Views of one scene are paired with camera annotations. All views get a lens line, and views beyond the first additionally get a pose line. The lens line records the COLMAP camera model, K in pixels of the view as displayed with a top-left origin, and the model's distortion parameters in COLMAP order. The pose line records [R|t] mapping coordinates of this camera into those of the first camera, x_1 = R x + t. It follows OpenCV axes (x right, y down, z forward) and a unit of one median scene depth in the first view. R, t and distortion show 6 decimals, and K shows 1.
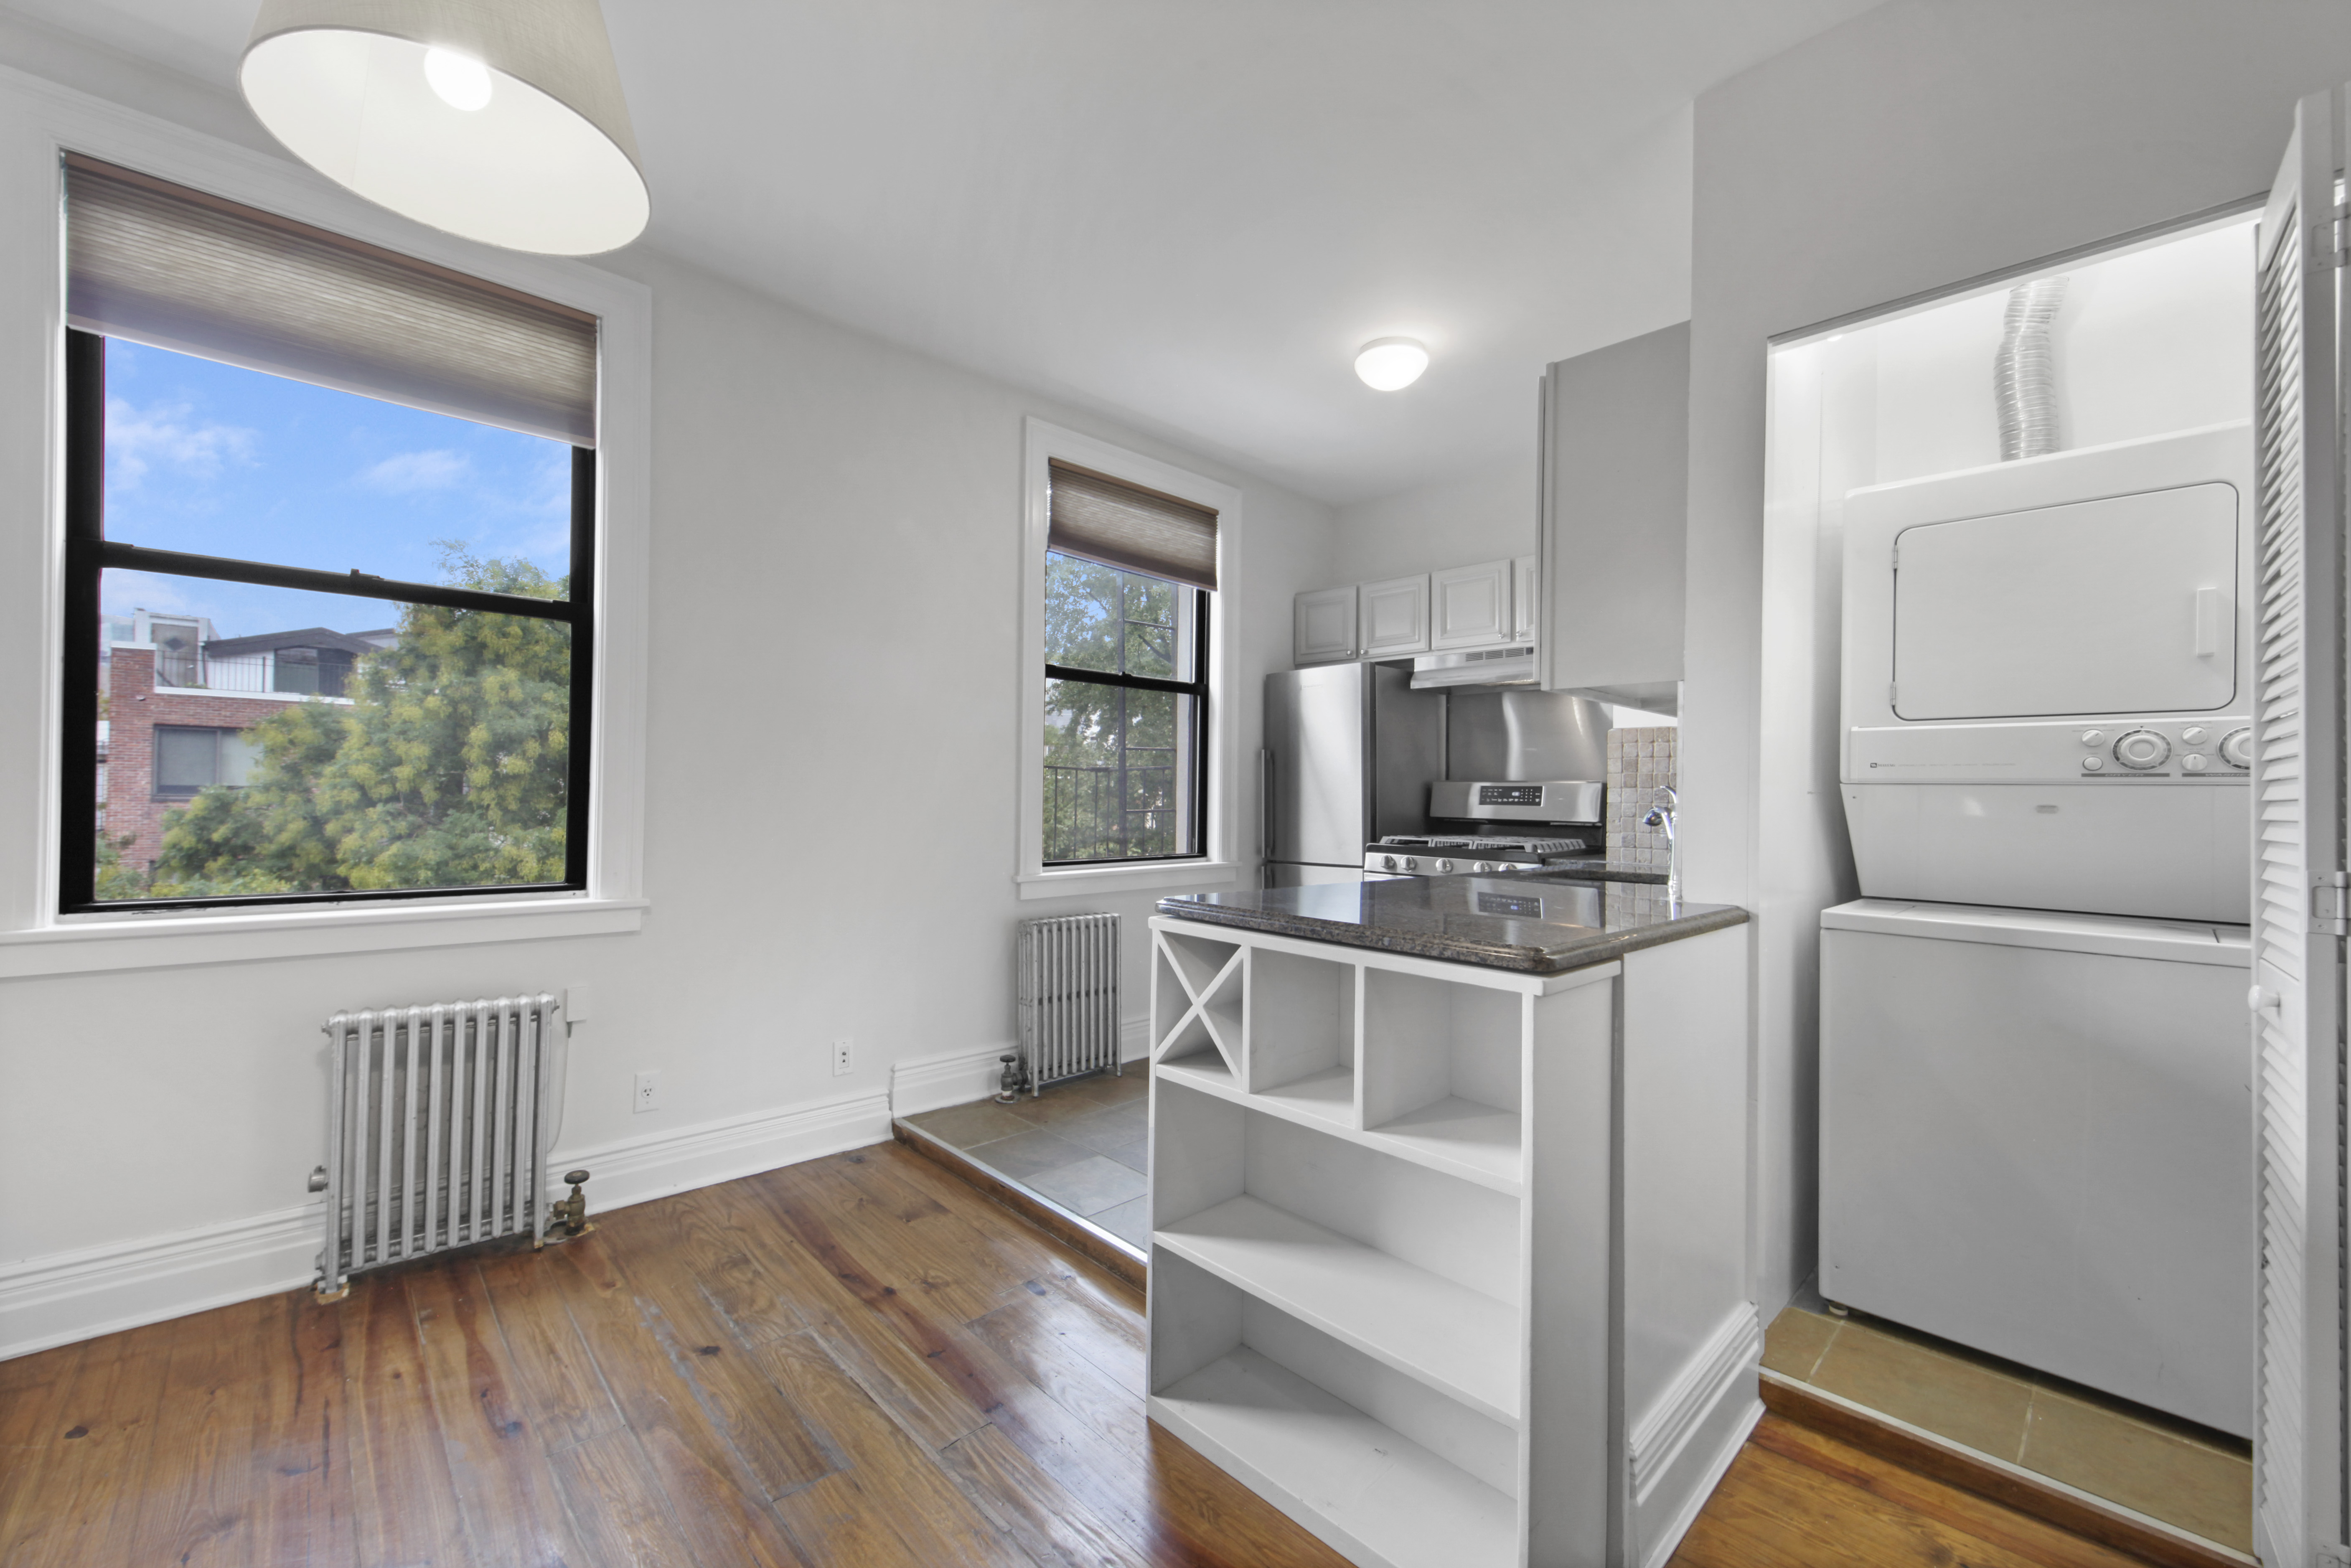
lens RADIAL K [[941.5, 0, 1172.8], [0, 941.5, 793.5], [0, 0, 1]] dist [-0.001458, 0.000006]
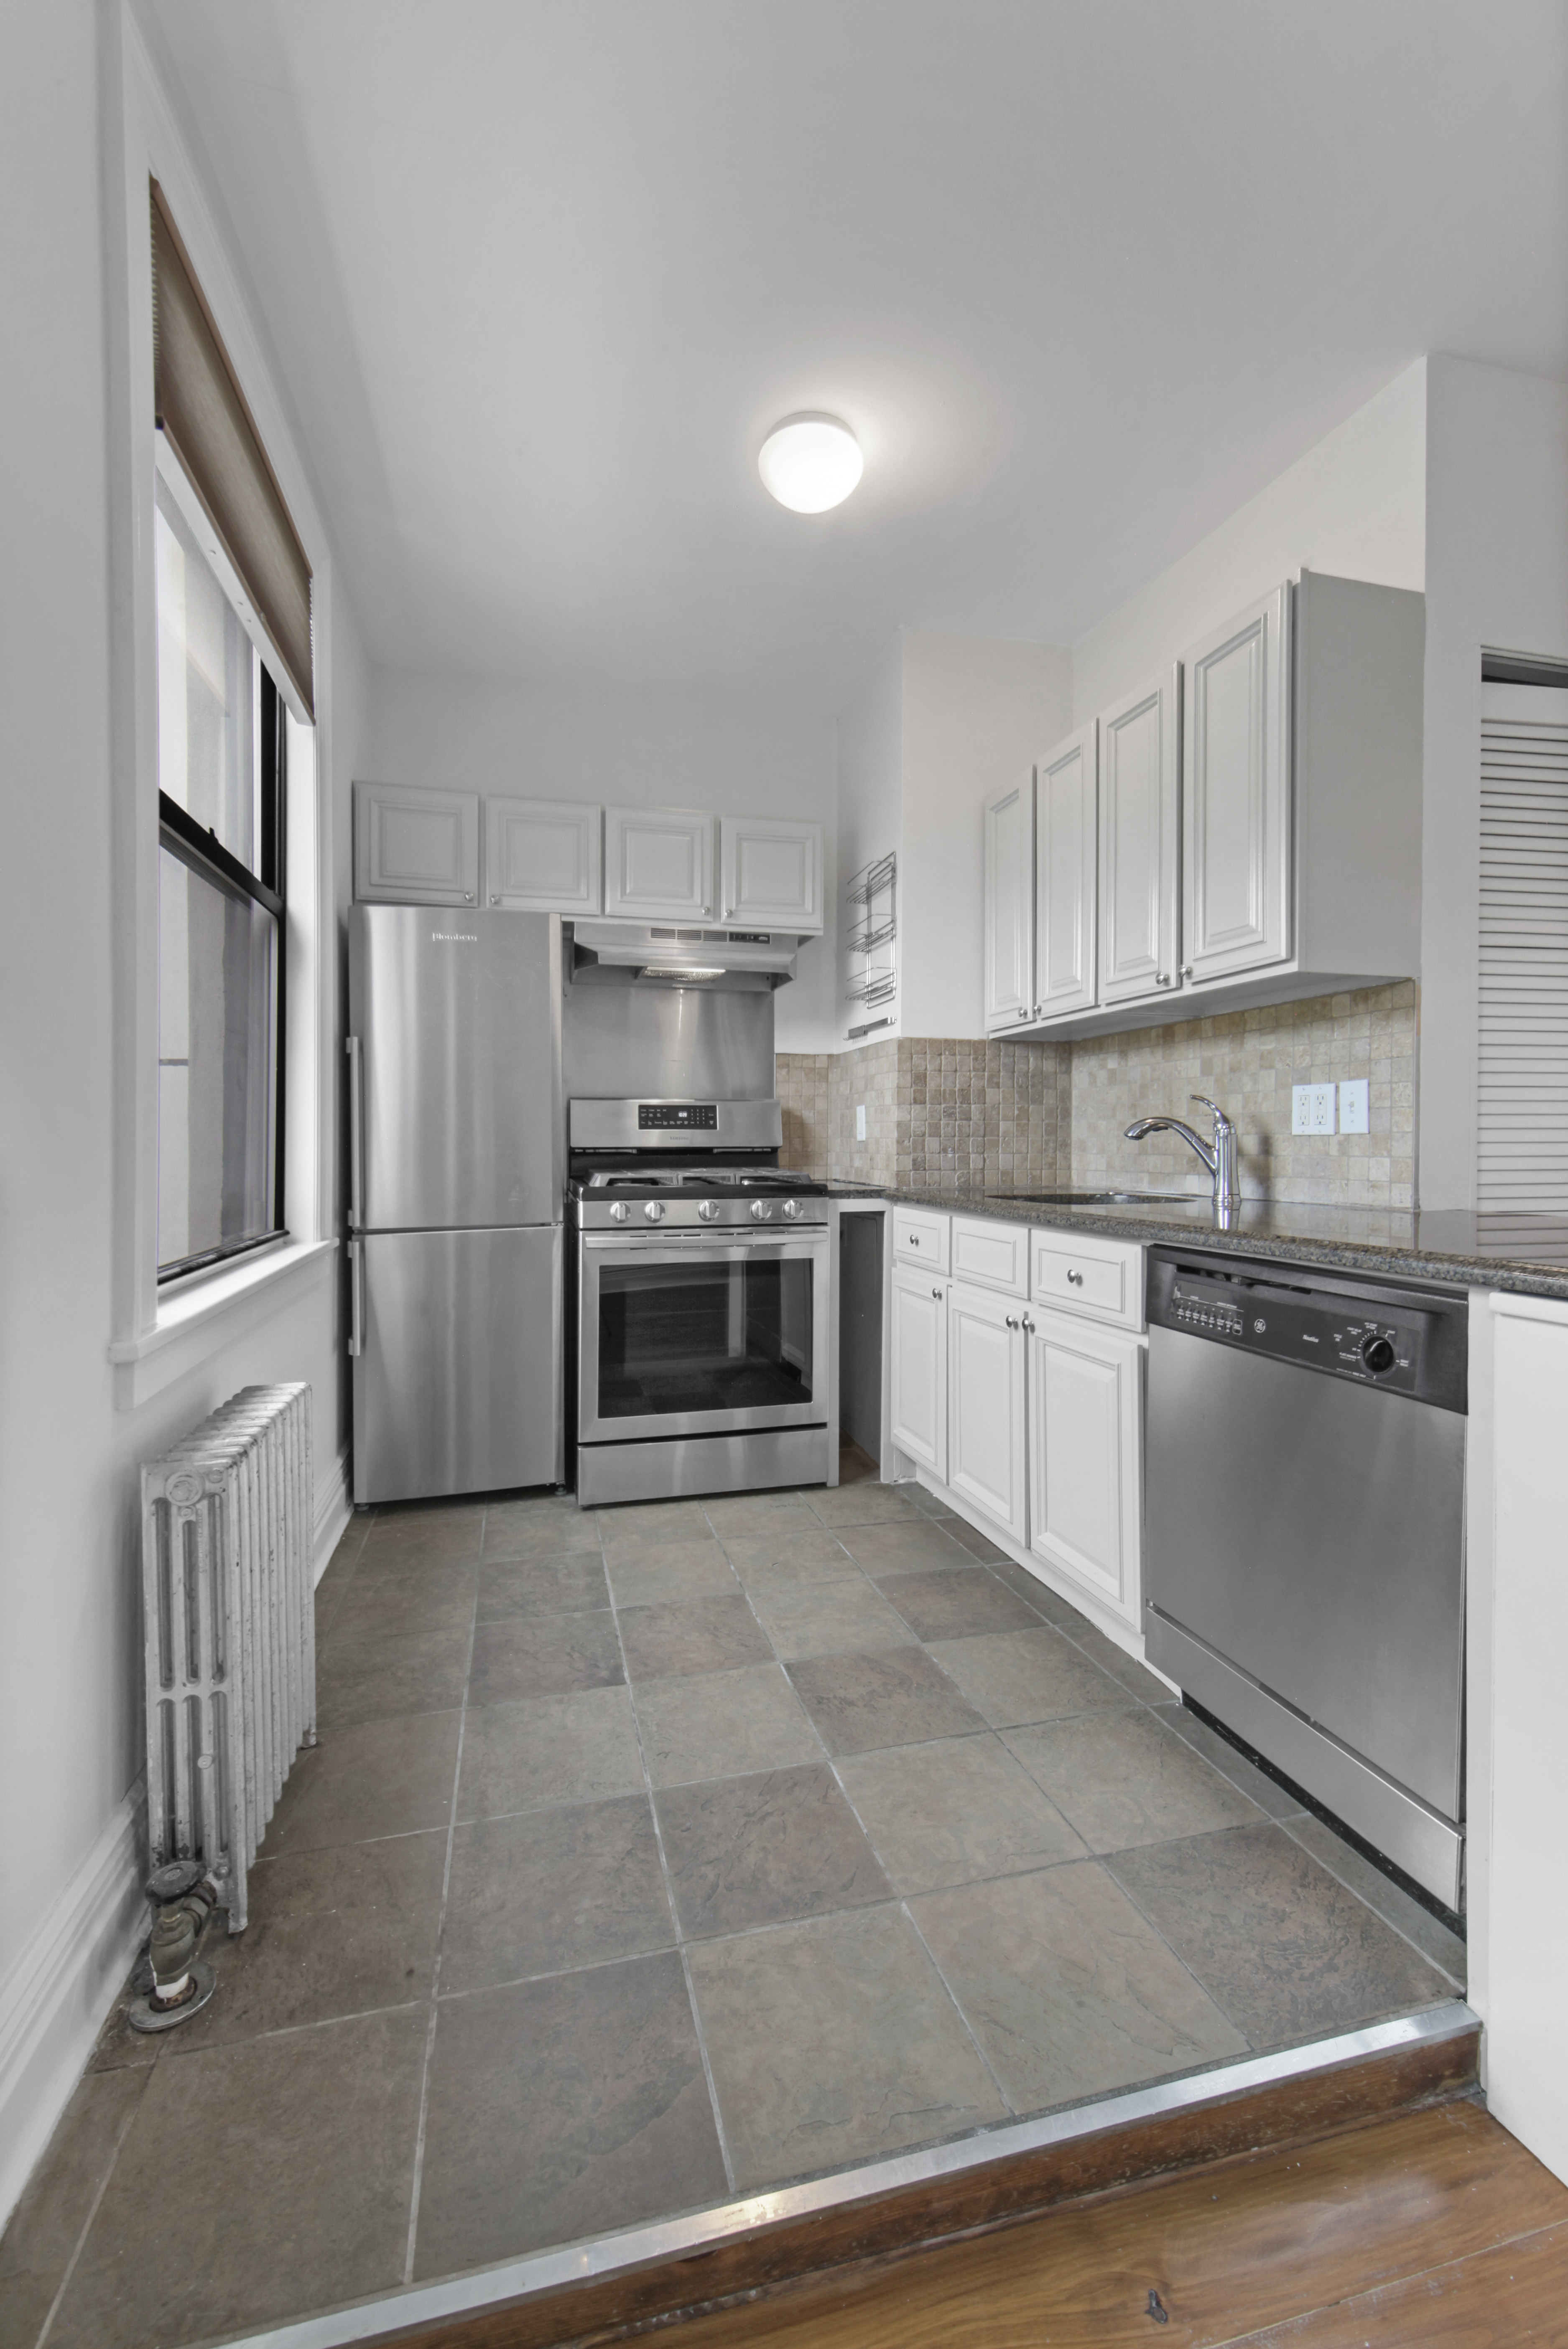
lens RADIAL K [[940.7, 0, 771.7], [0, 940.7, 1155.7], [0, 0, 1]] dist [-0.001458, 0.000006]
pose [[0.490676, -0.030074, 0.870823, -0.301279], [0.005175, 0.999487, 0.031601, 0.010455], [-0.871327, -0.010999, 0.490580, 0.552717]]
